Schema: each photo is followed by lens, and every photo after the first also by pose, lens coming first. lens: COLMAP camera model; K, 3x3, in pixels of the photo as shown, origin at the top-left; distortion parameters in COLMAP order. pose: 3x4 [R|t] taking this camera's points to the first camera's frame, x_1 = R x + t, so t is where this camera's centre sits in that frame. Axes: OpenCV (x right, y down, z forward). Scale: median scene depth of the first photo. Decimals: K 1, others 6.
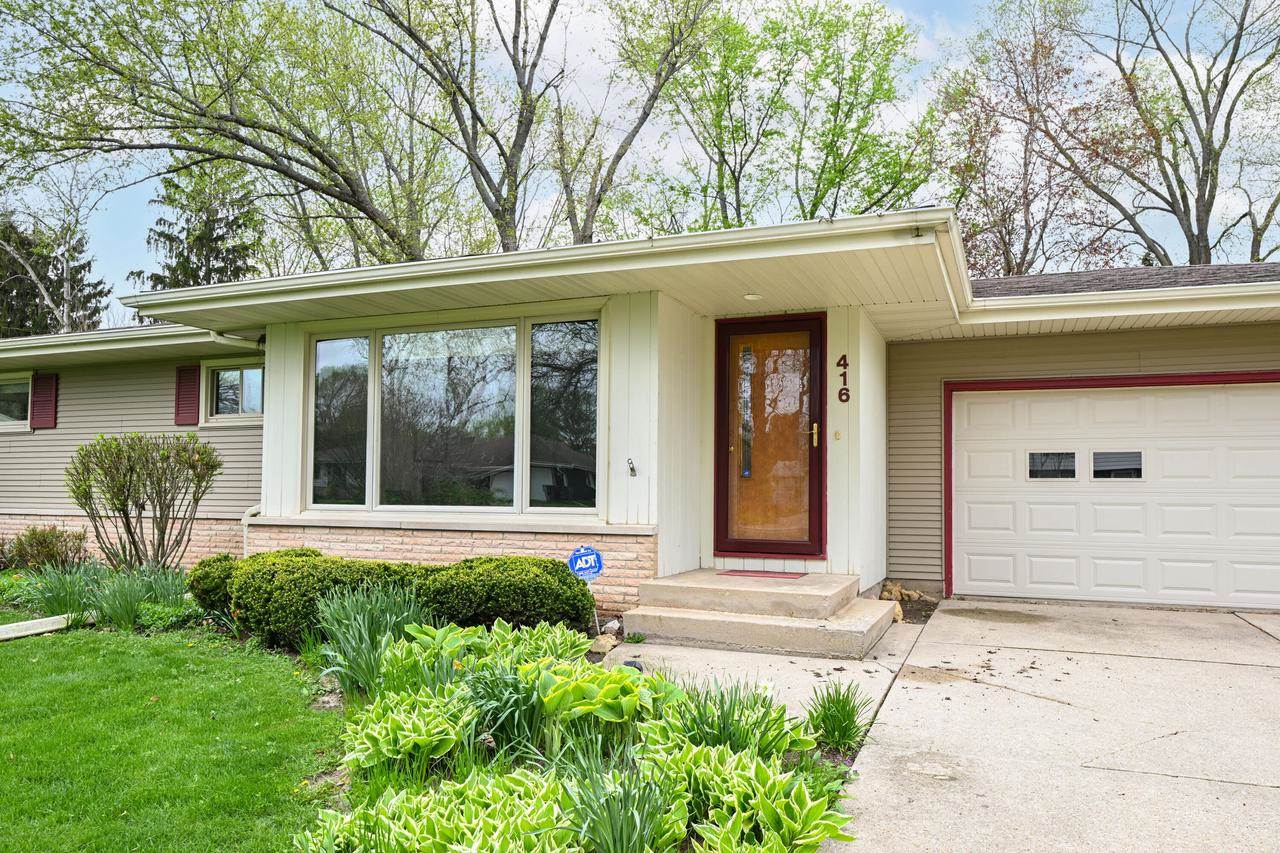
lens RADIAL K [[858.0, 0, 660.8], [0, 858.0, 450.9], [0, 0, 1]] dist [0.003040, 0.000729]
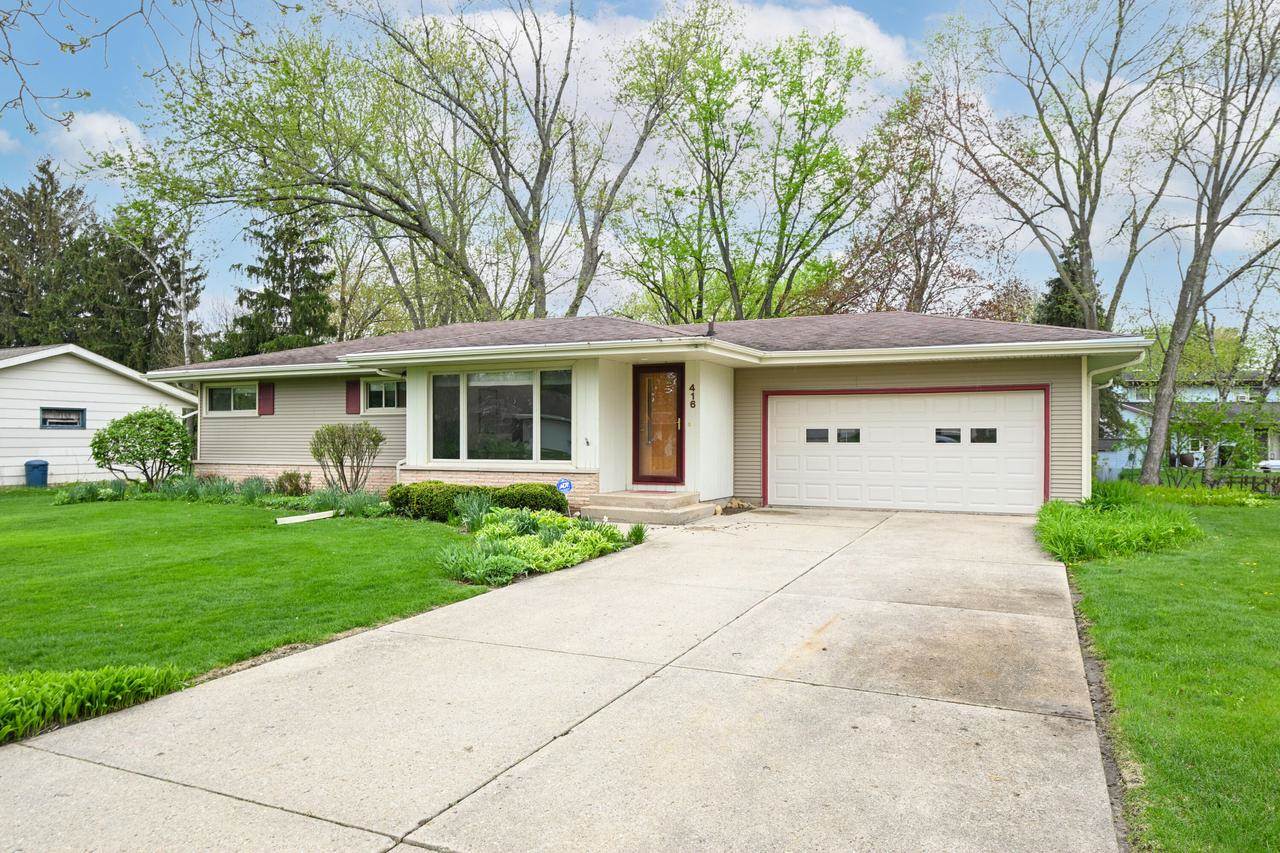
lens RADIAL K [[858.0, 0, 636.8], [0, 858.0, 426.7], [0, 0, 1]] dist [0.003040, 0.000729]
pose [[0.997759, -0.008403, -0.066385, 0.188832], [0.010962, 0.999207, 0.038289, -0.080060], [0.066011, -0.038931, 0.997059, -0.908462]]
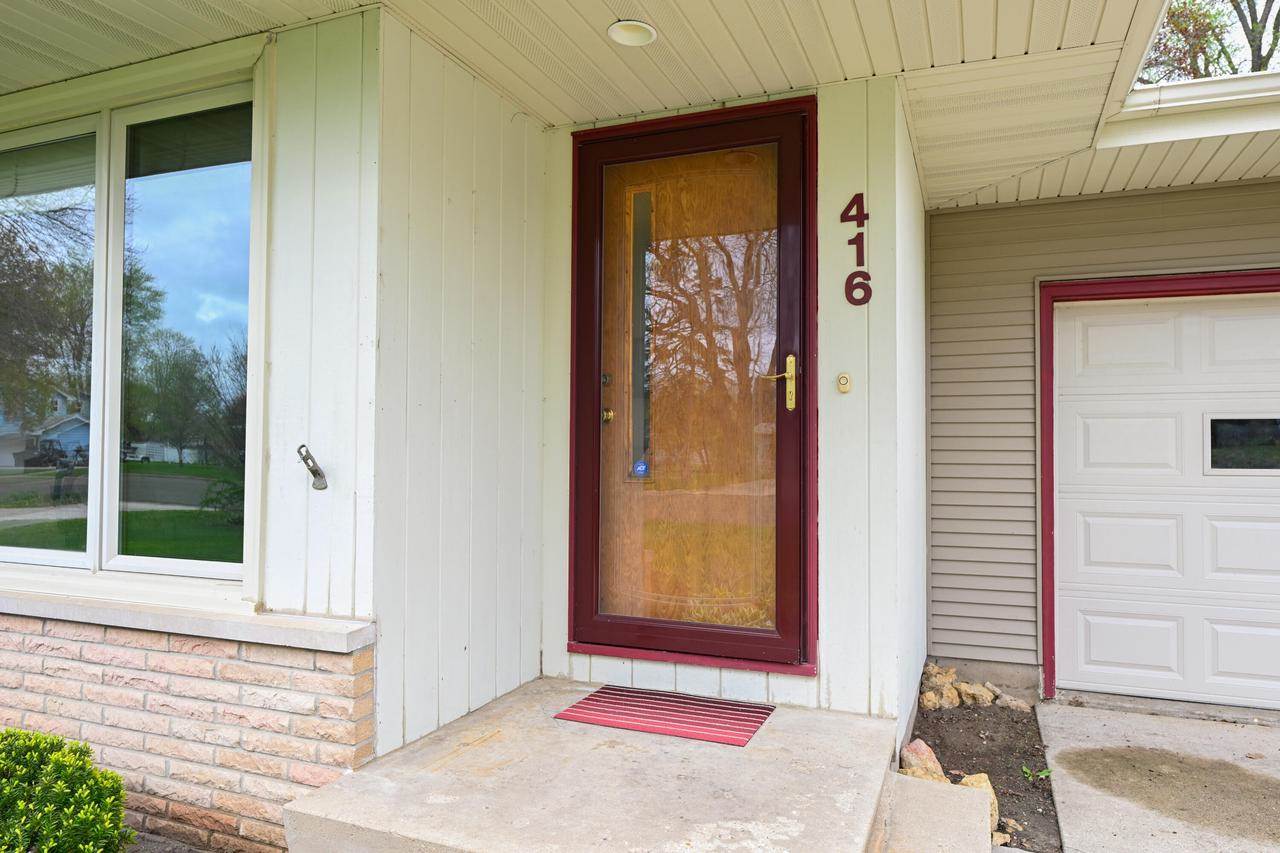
lens RADIAL K [[858.0, 0, 642.8], [0, 858.0, 428.4], [0, 0, 1]] dist [0.003040, 0.000729]
pose [[0.999981, -0.005285, 0.003031, 0.091952], [0.005227, 0.999807, 0.018926, -0.003552], [-0.003130, -0.018910, 0.999816, 0.501976]]
